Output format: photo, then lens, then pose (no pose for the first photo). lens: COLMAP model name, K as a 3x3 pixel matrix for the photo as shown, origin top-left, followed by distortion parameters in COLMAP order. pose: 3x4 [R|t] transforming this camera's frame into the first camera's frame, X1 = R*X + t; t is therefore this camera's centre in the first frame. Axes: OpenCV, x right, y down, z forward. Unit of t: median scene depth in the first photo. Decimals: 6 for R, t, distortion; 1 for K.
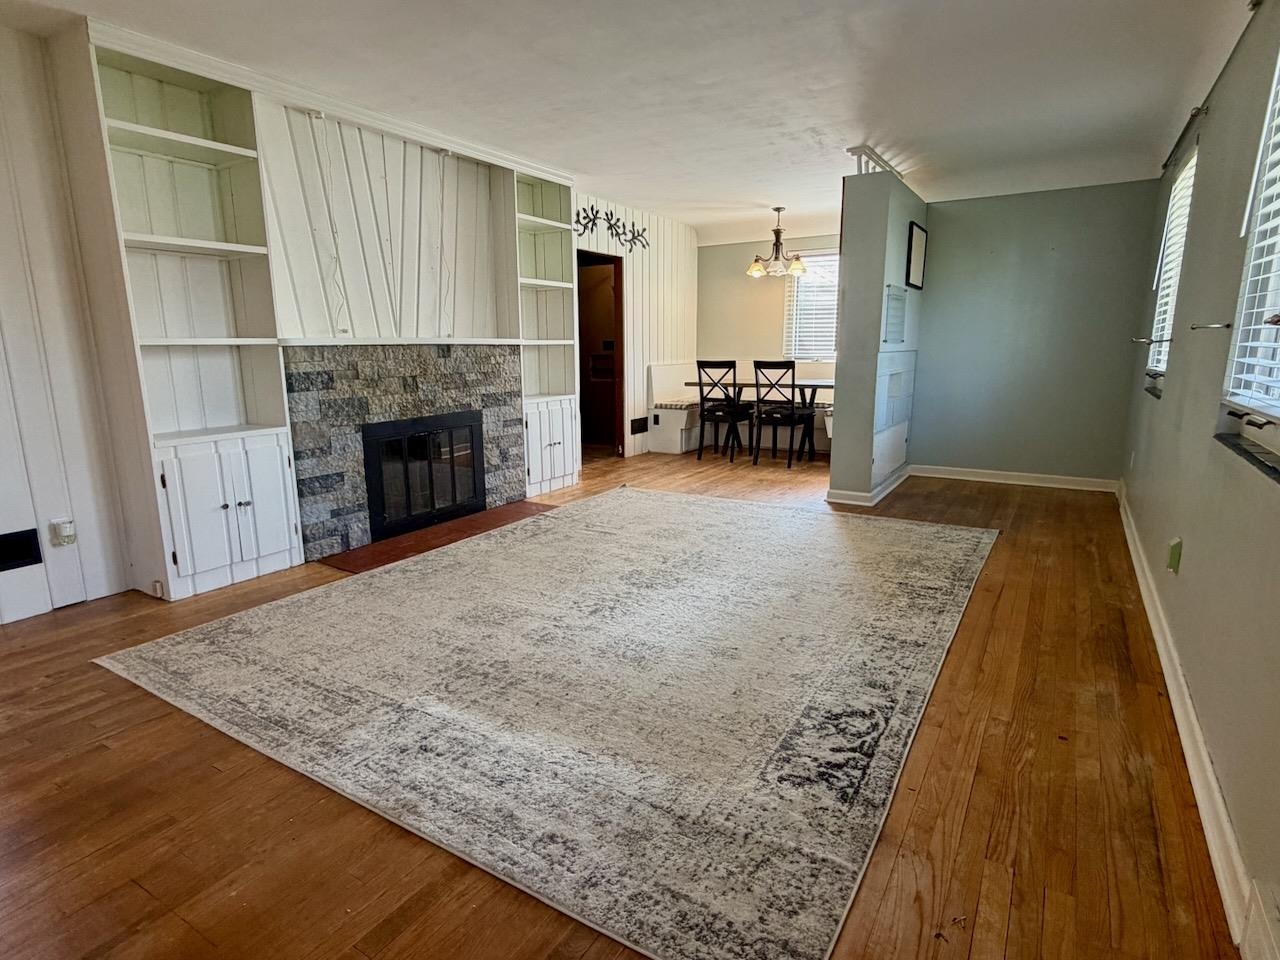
lens RADIAL K [[696.9, 0, 635.8], [0, 696.9, 475.6], [0, 0, 1]] dist [0.001621, 0.001954]
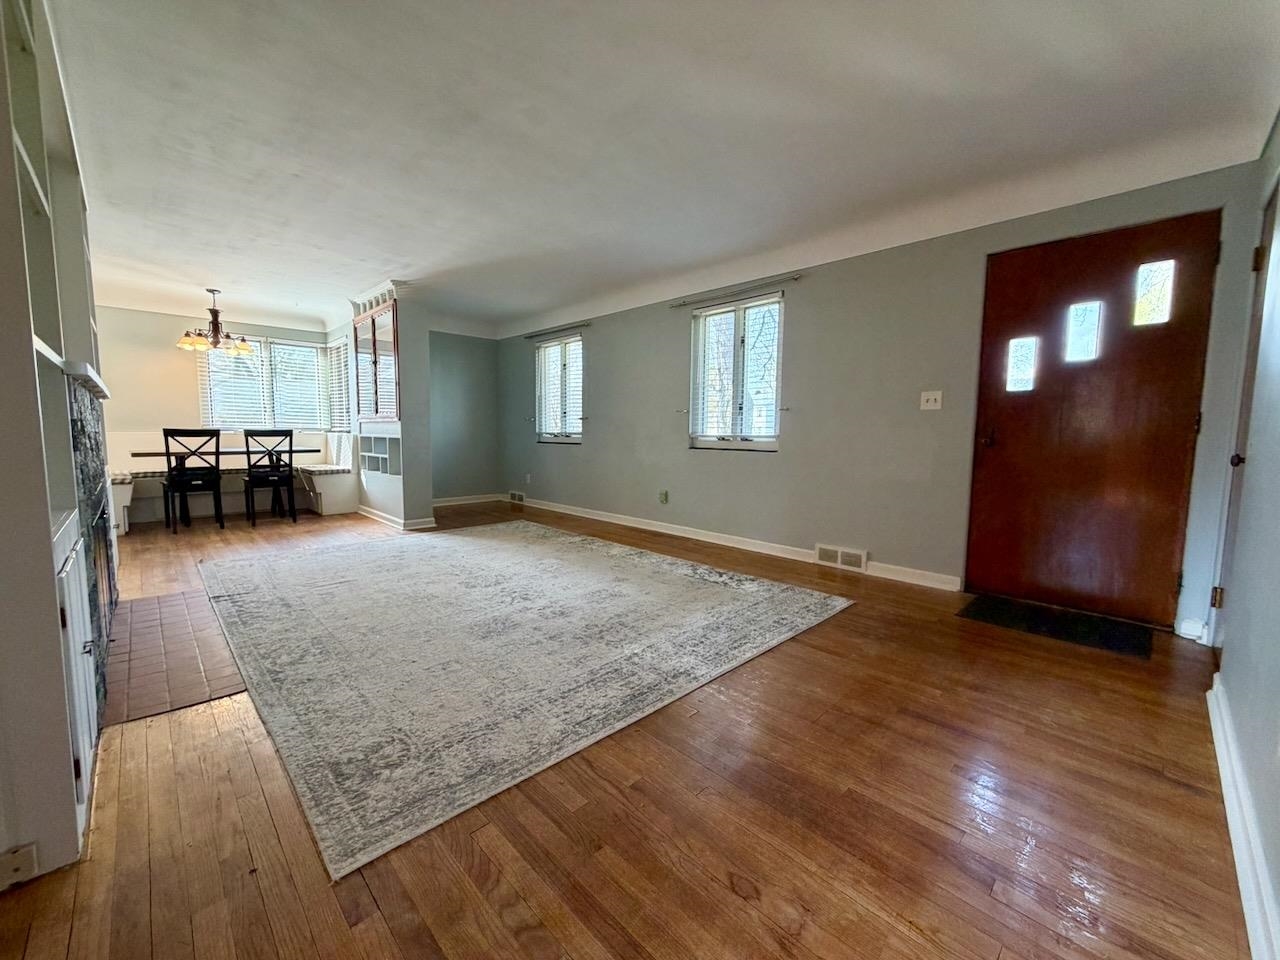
lens RADIAL K [[510.7, 0, 633.8], [0, 510.7, 482.4], [0, 0, 1]] dist [-0.003121, -0.000160]
pose [[0.240021, -0.084455, 0.967087, -0.956717], [0.168912, 0.984646, 0.044066, -0.038171], [-0.955960, 0.152776, 0.250601, 0.514371]]
